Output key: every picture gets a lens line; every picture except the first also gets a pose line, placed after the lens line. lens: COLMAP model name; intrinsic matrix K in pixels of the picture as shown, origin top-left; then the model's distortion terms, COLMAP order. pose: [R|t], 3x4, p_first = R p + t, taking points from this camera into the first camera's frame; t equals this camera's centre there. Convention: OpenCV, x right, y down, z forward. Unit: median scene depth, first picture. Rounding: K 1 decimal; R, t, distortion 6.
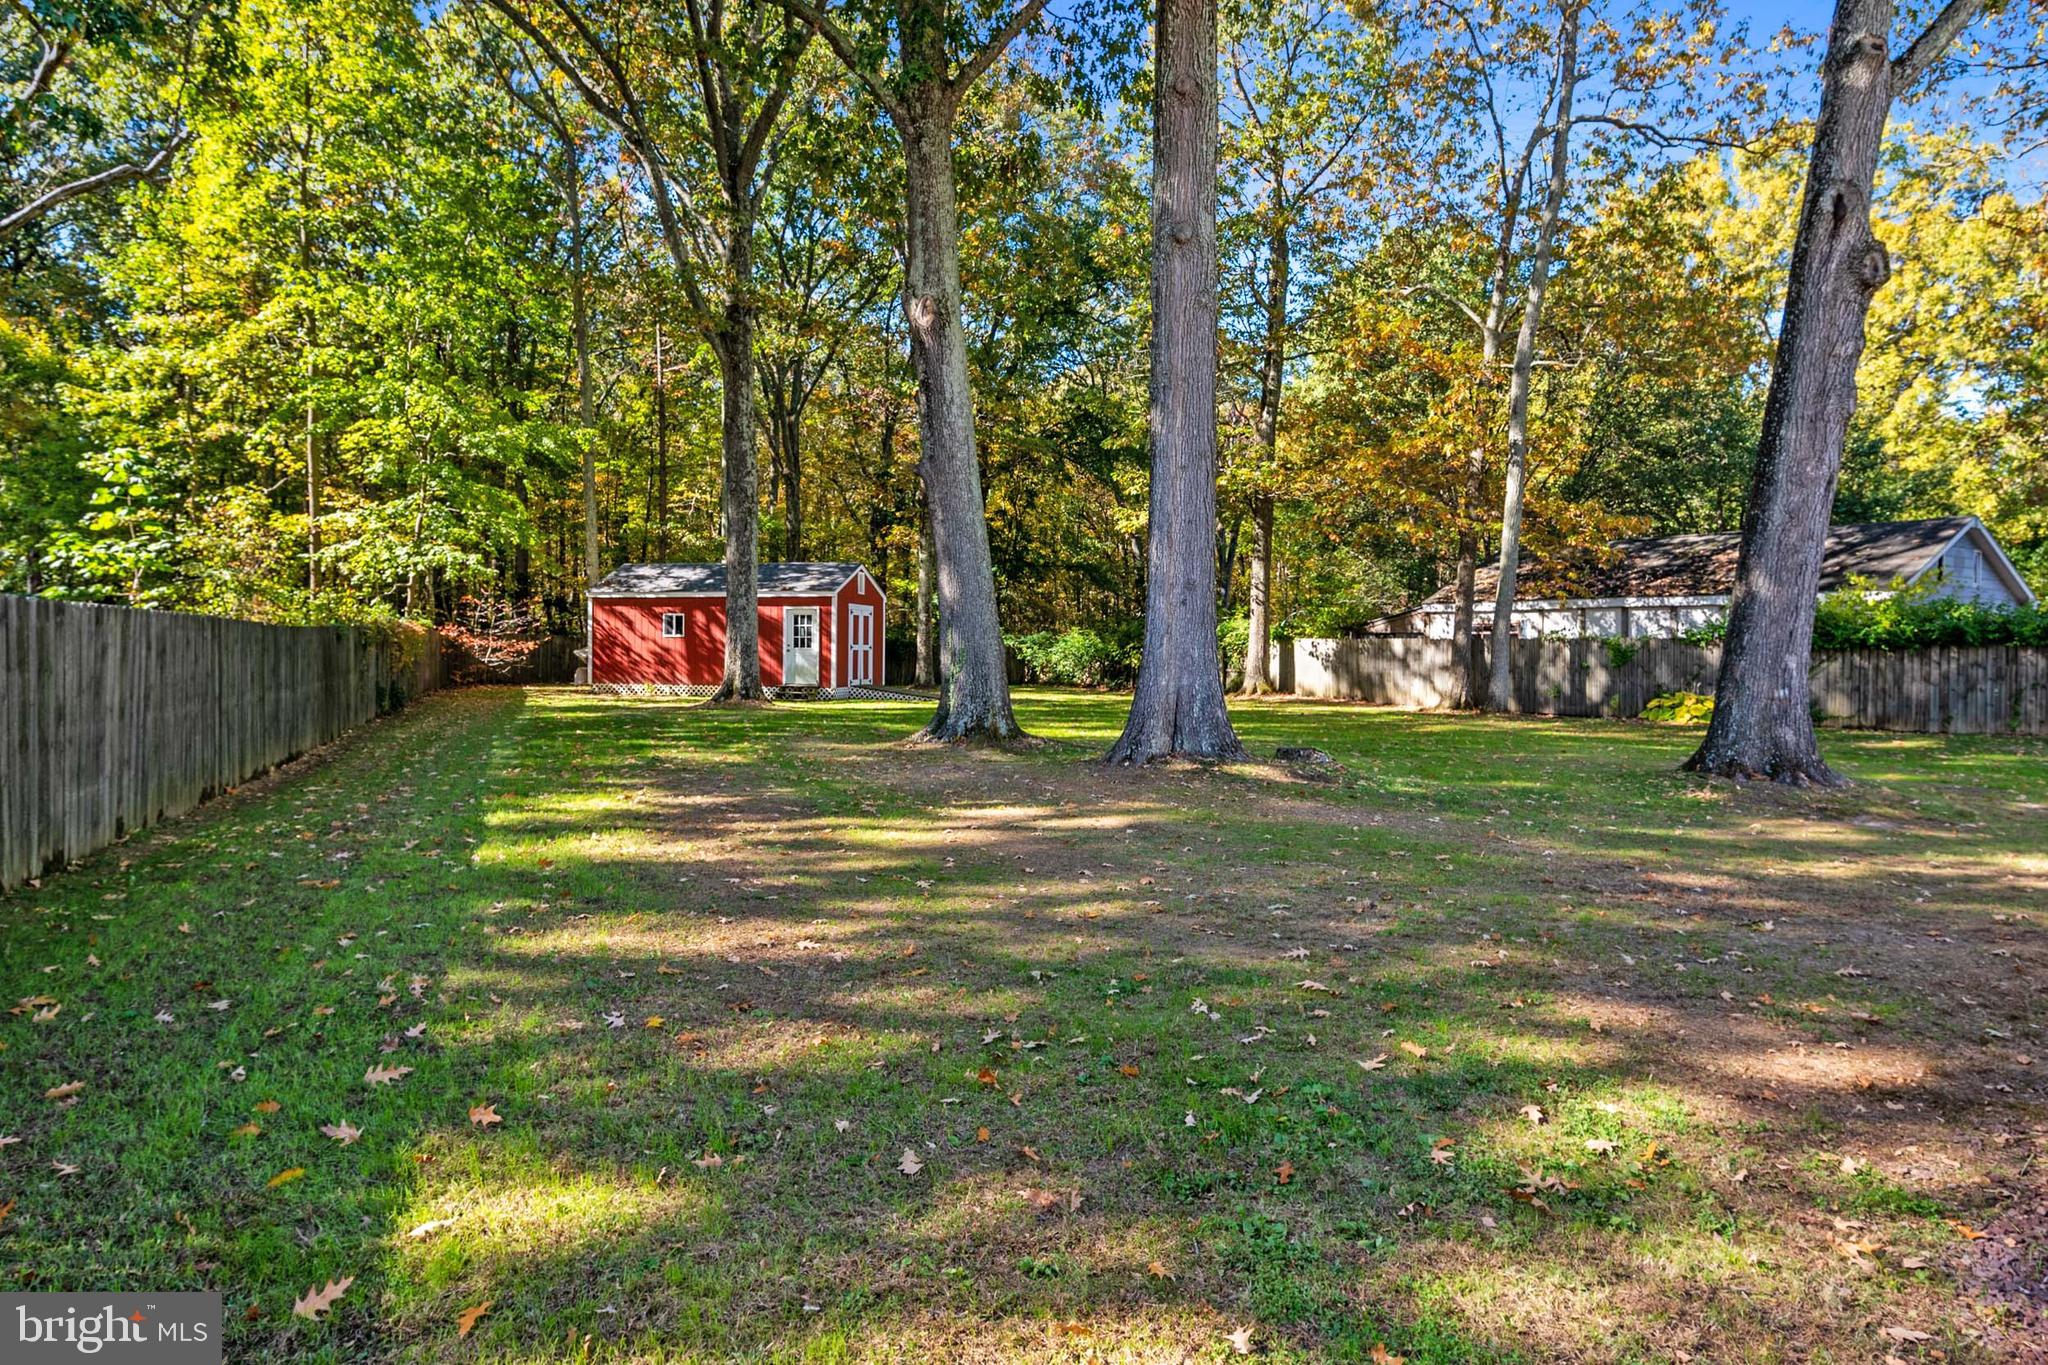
lens RADIAL K [[1219.0, 0, 1027.2], [0, 1219.0, 676.3], [0, 0, 1]] dist [0.003487, 0.000237]
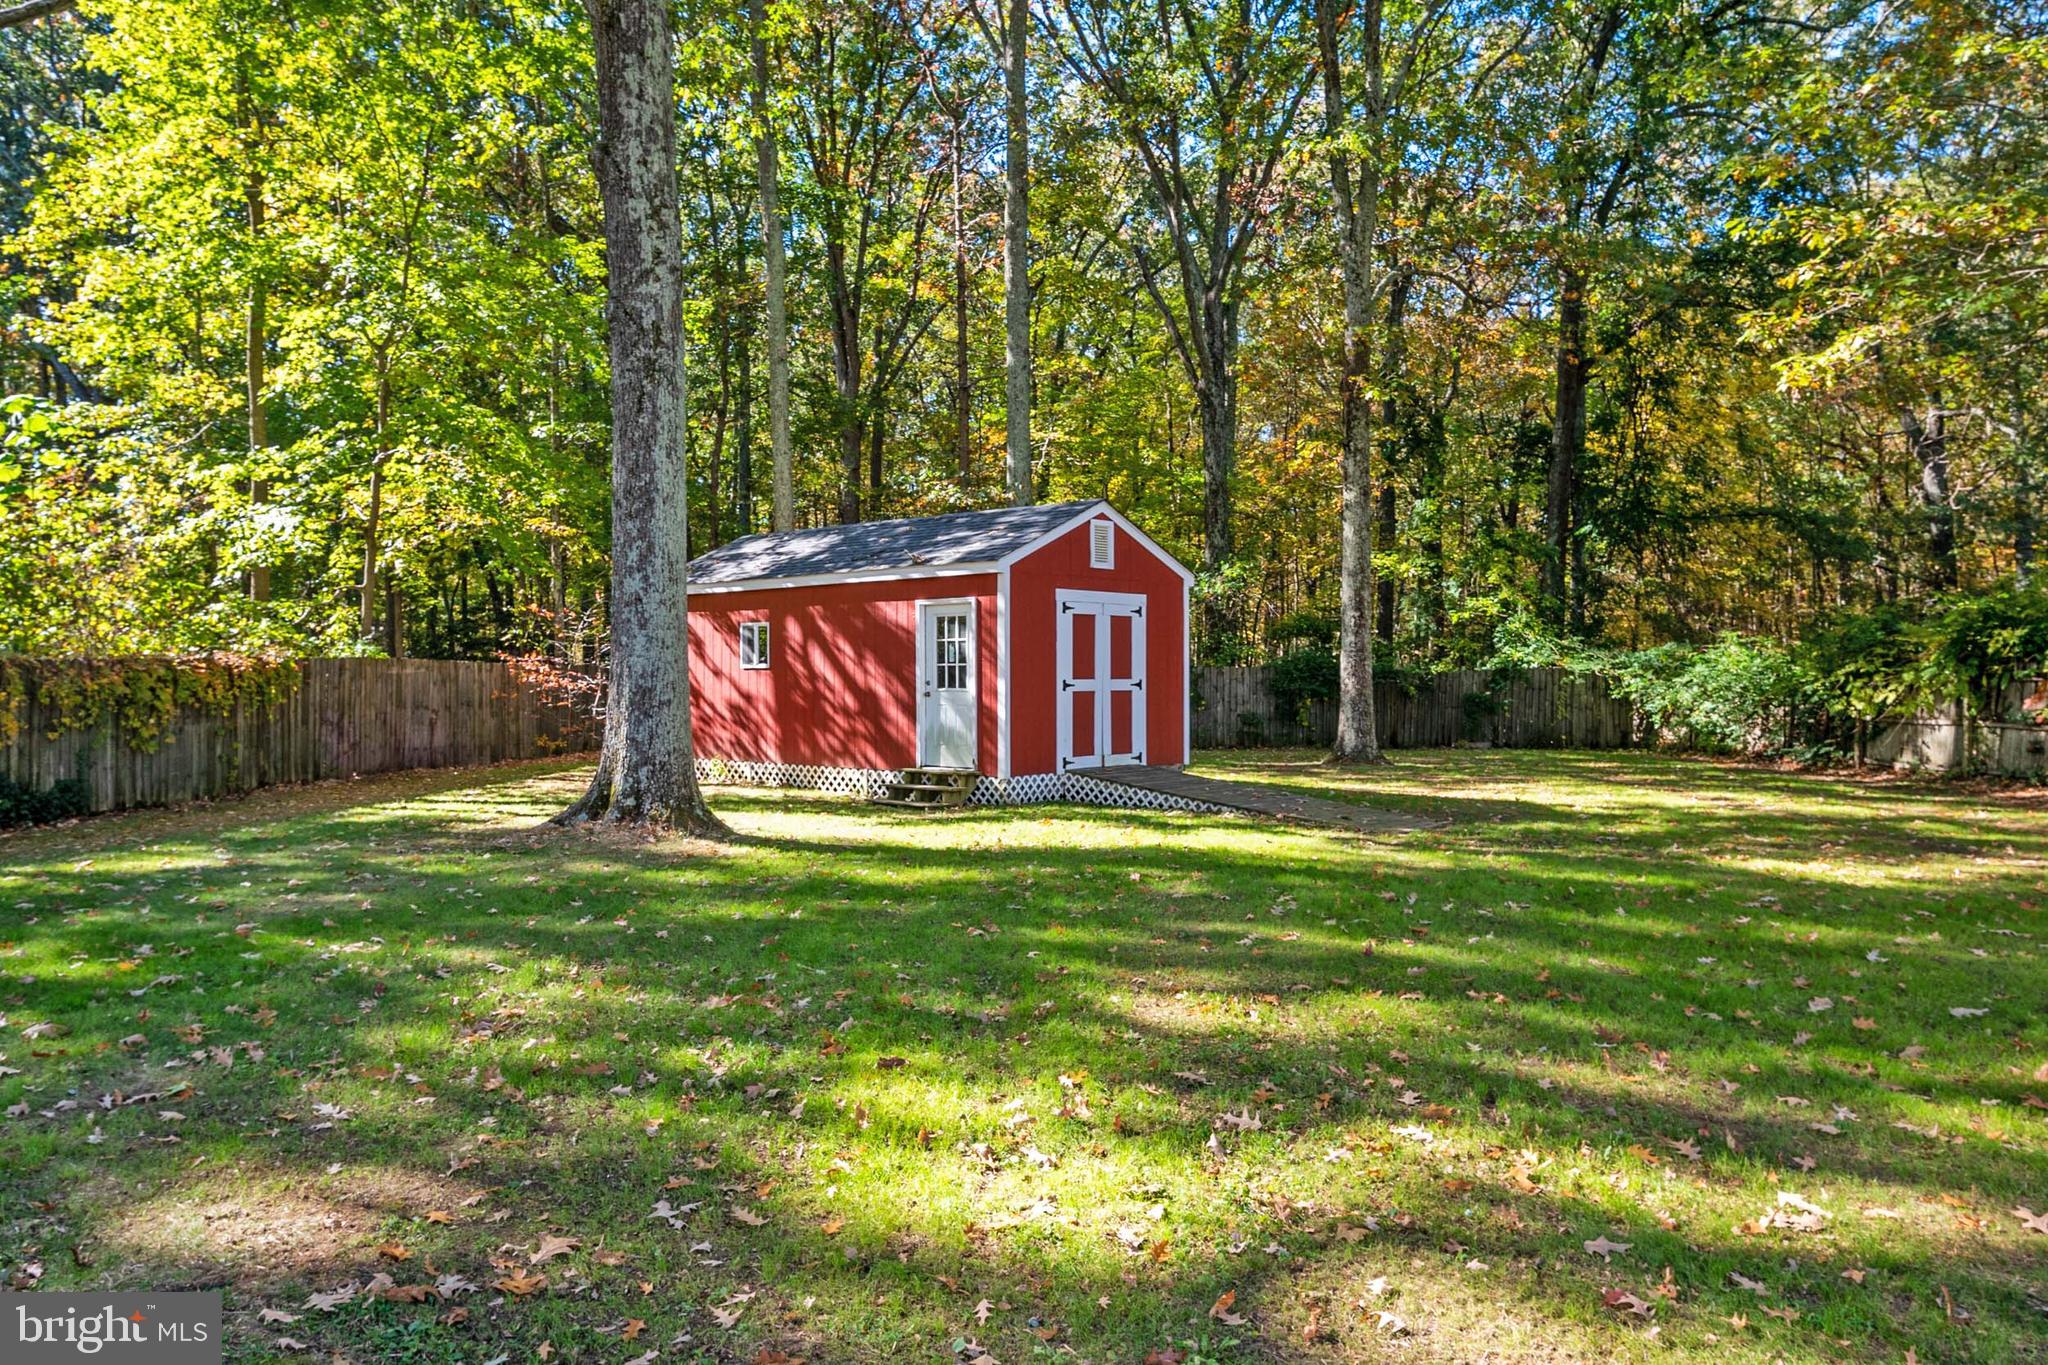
lens RADIAL K [[1511.0, 0, 1014.2], [0, 1511.0, 676.3], [0, 0, 1]] dist [0.037068, 0.001176]
pose [[0.890836, -0.017067, -0.454003, 0.092548], [0.005602, 0.999631, -0.026586, -0.012271], [0.454290, 0.021140, 0.890603, 0.492522]]
